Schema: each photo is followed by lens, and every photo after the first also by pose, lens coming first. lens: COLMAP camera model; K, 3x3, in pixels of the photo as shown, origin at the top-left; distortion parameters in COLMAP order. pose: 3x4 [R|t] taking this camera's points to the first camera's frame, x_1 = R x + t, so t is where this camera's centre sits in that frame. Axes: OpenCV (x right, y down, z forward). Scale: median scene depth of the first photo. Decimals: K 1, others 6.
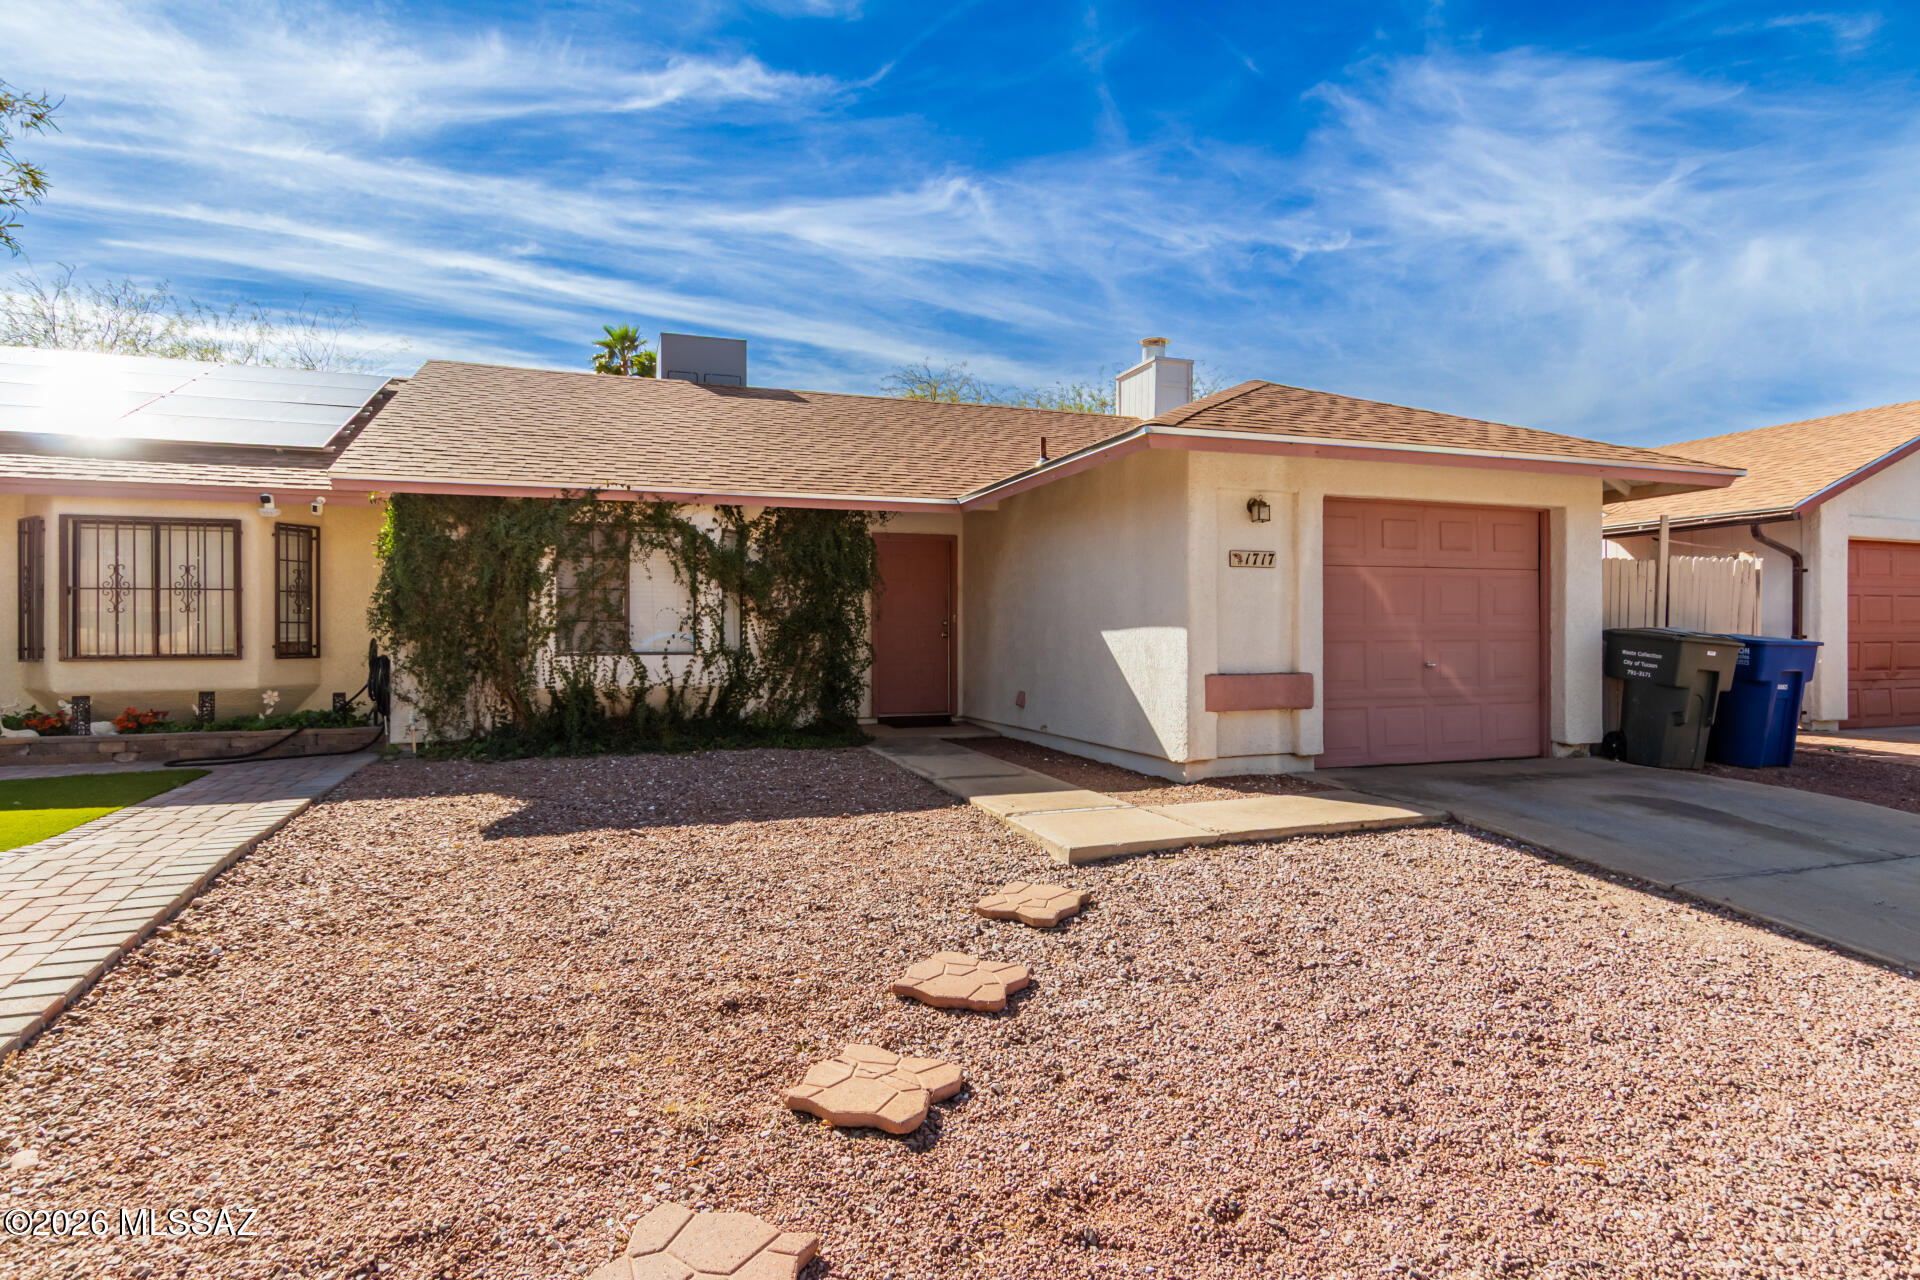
lens RADIAL K [[1068.1, 0, 966.2], [0, 1068.1, 637.8], [0, 0, 1]] dist [0.014107, 0.000979]
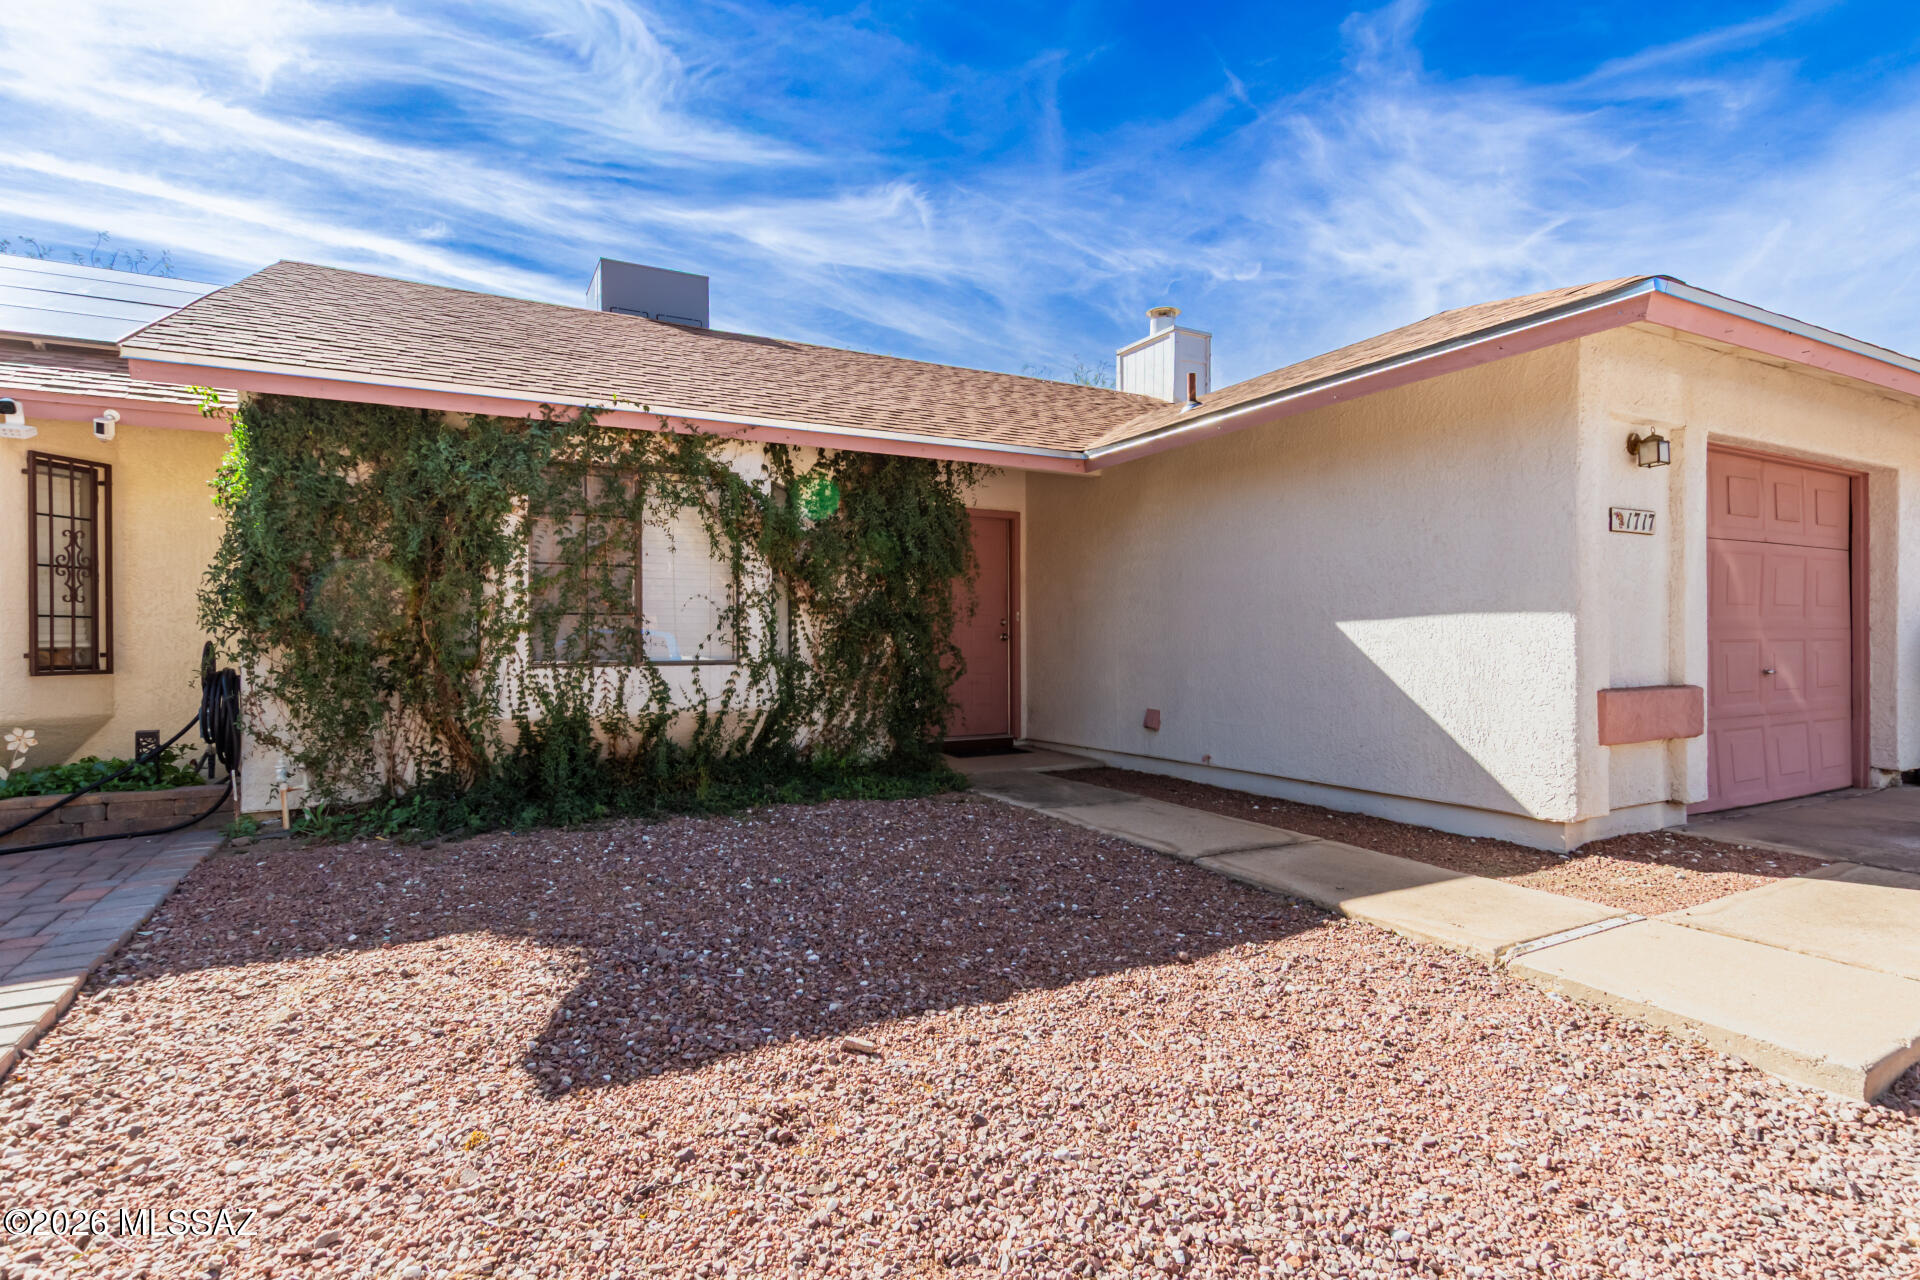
lens RADIAL K [[983.4, 0, 970.3], [0, 983.4, 648.8], [0, 0, 1]] dist [0.017916, -0.006880]
pose [[0.986625, -0.004011, 0.162959, -0.216474], [0.003365, 0.999985, 0.004240, 0.003789], [-0.162974, -0.003635, 0.986624, 0.370928]]
